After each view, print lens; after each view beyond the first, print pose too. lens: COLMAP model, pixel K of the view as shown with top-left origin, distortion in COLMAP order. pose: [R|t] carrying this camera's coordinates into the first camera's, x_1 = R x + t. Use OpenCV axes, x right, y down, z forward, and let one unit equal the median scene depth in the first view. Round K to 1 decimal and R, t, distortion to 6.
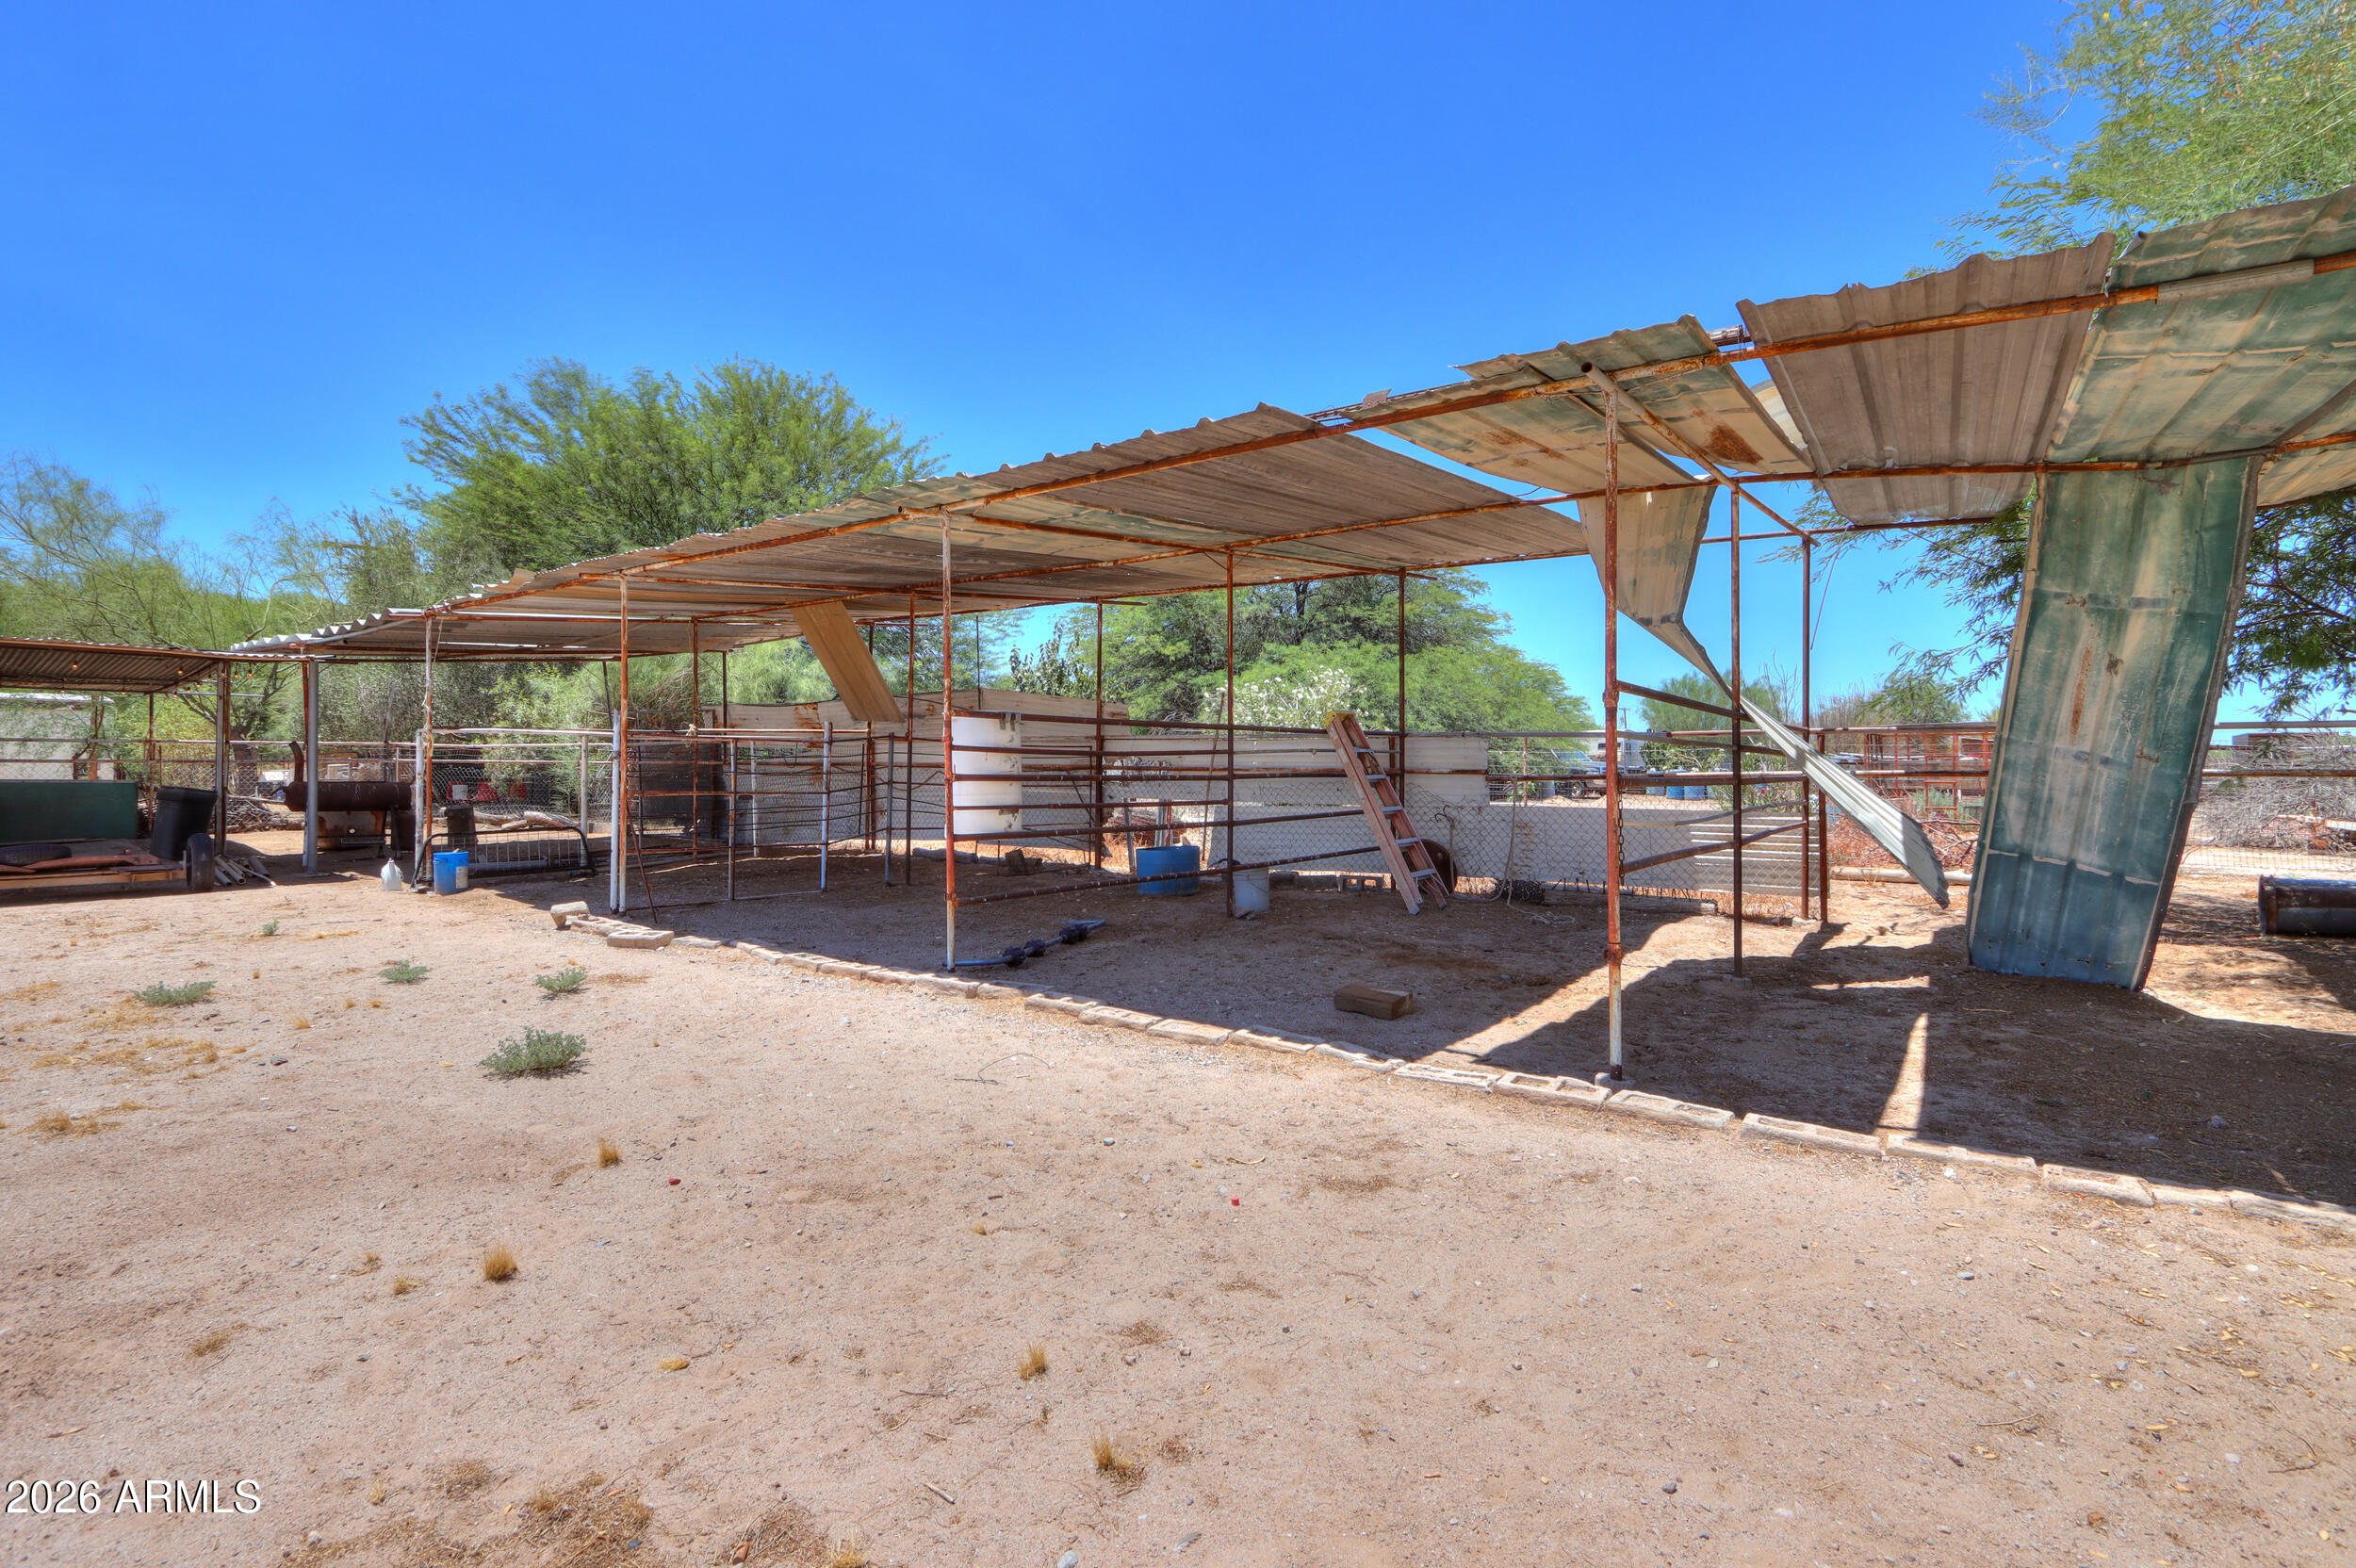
lens RADIAL K [[1105.9, 0, 1178.2], [0, 1105.9, 781.5], [0, 0, 1]] dist [0.000482, 0.000028]
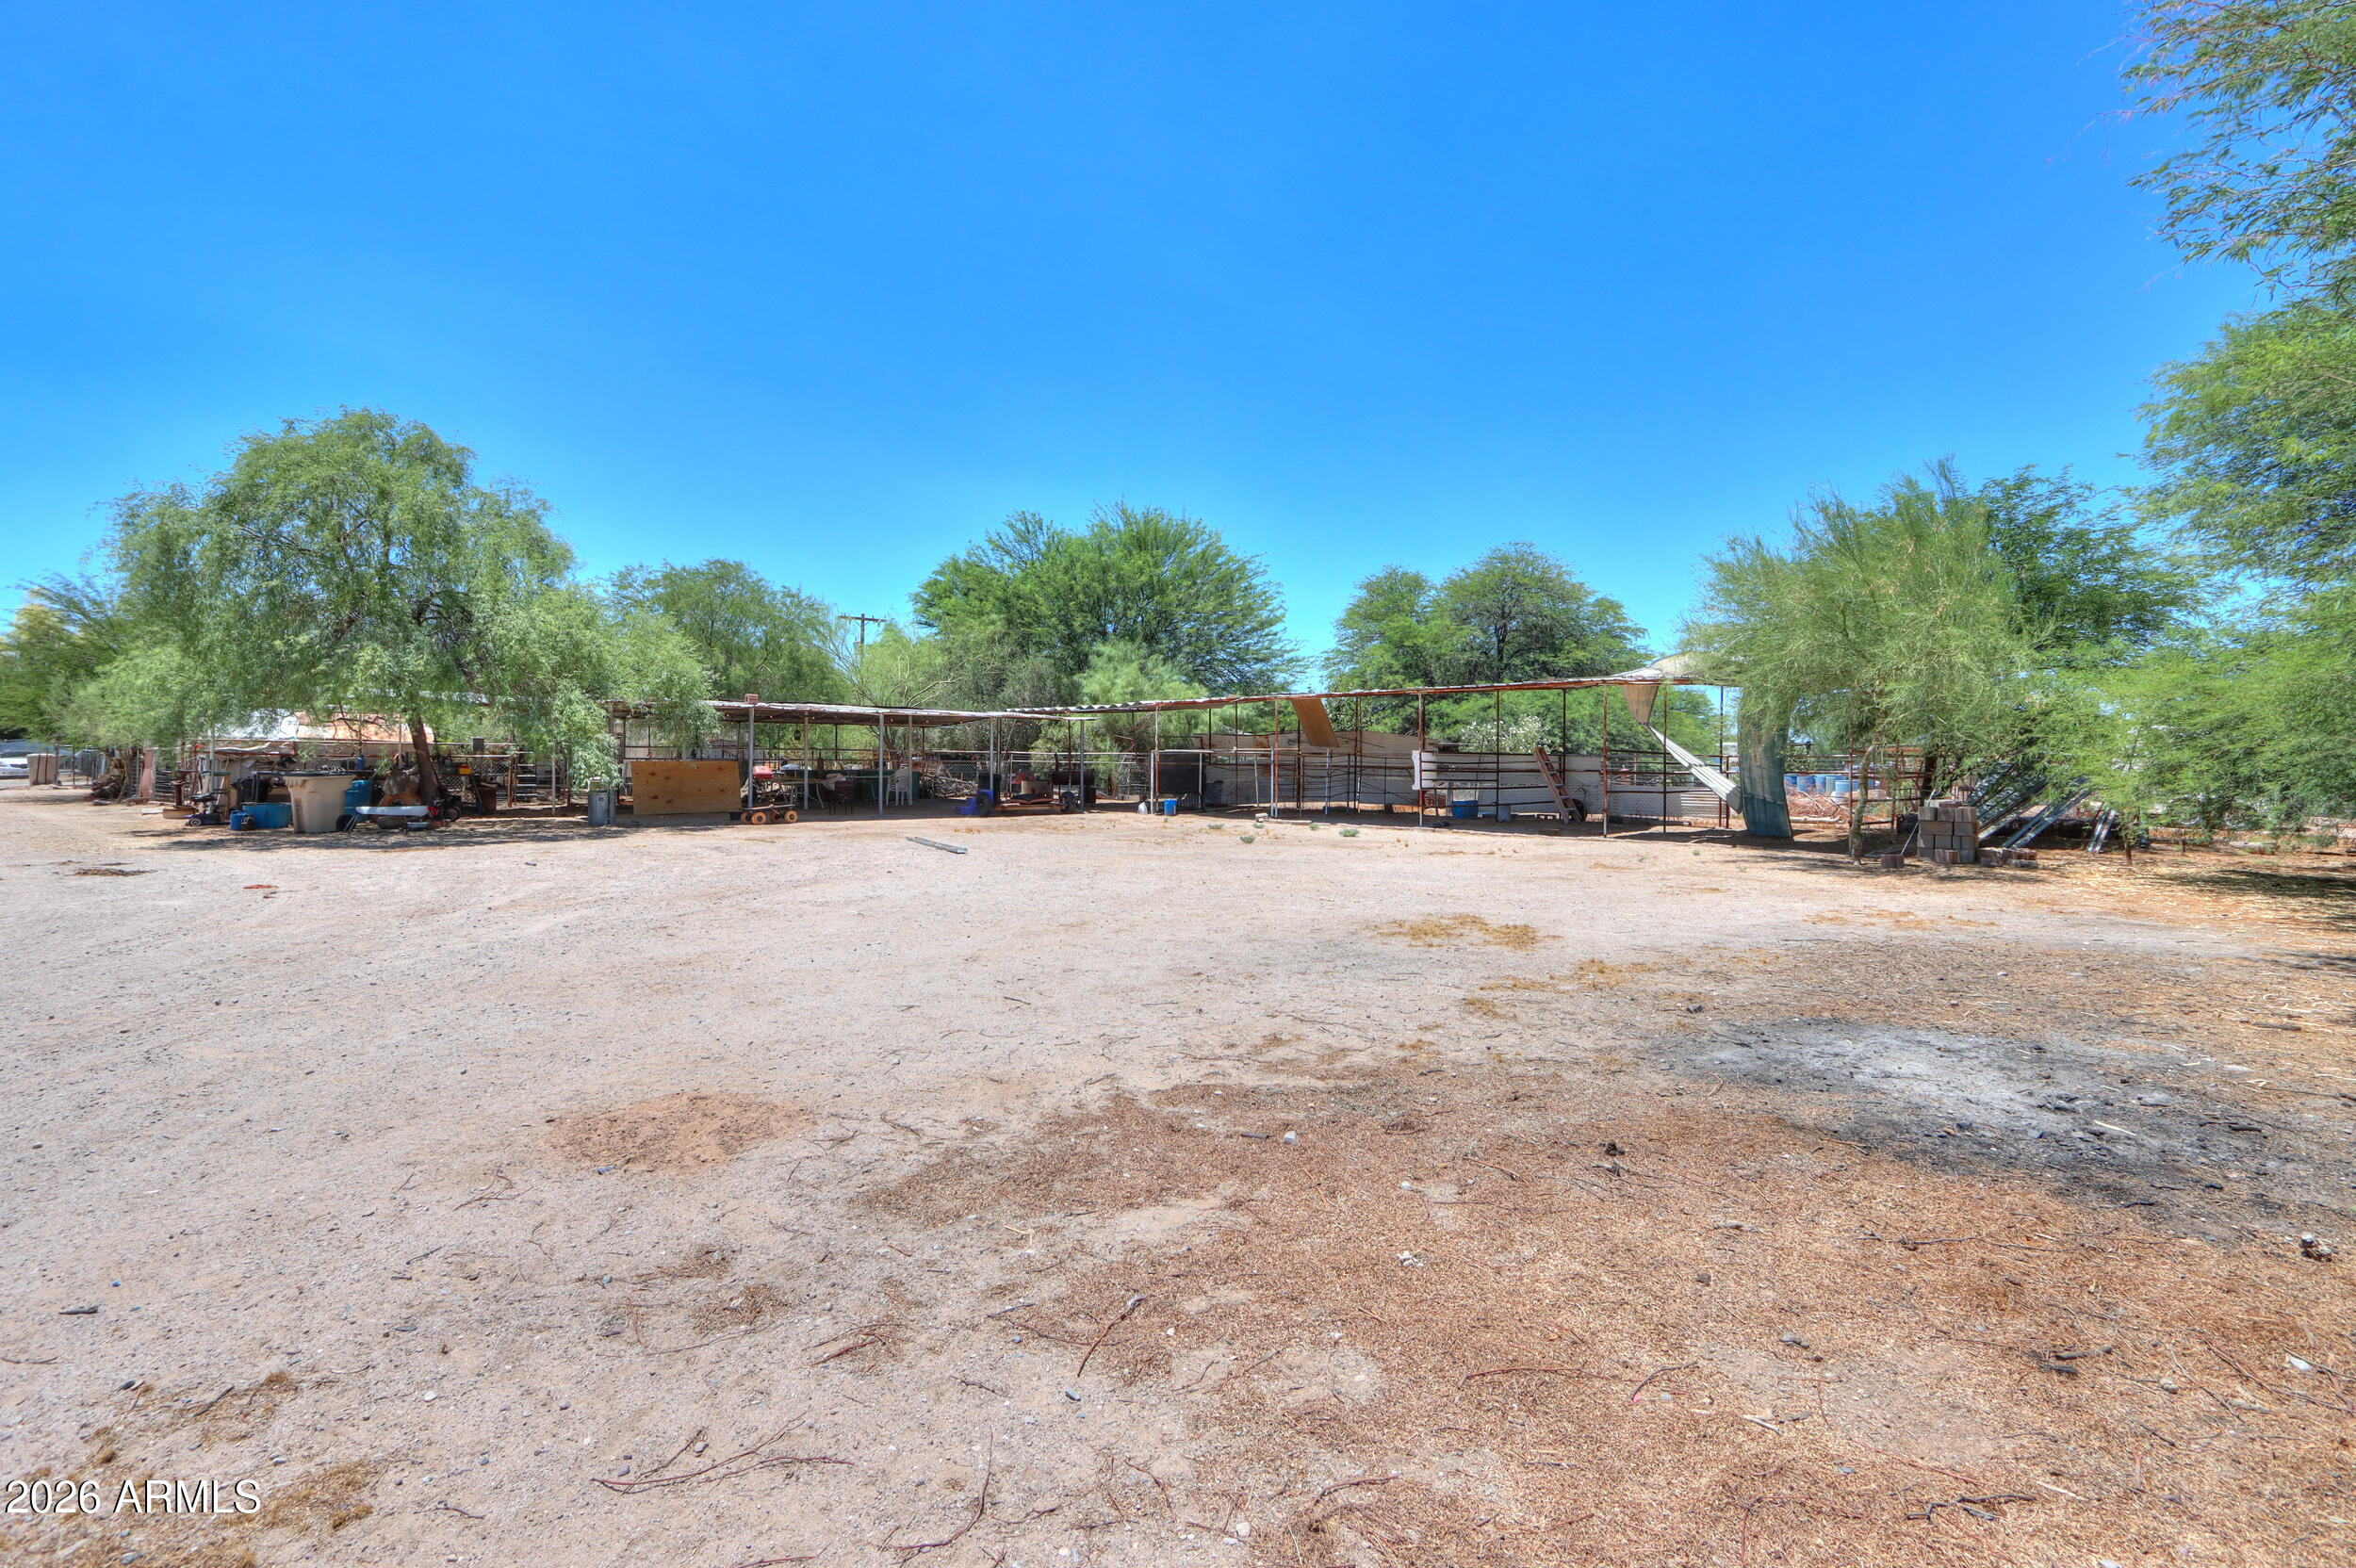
lens RADIAL K [[1105.9, 0, 1177.4], [0, 1105.9, 778.5], [0, 0, 1]] dist [0.000482, 0.000028]
pose [[0.987754, 0.009663, -0.155722, -0.244647], [-0.010024, 0.999949, -0.001533, 0.019808], [0.155699, 0.003075, 0.987800, -1.450264]]
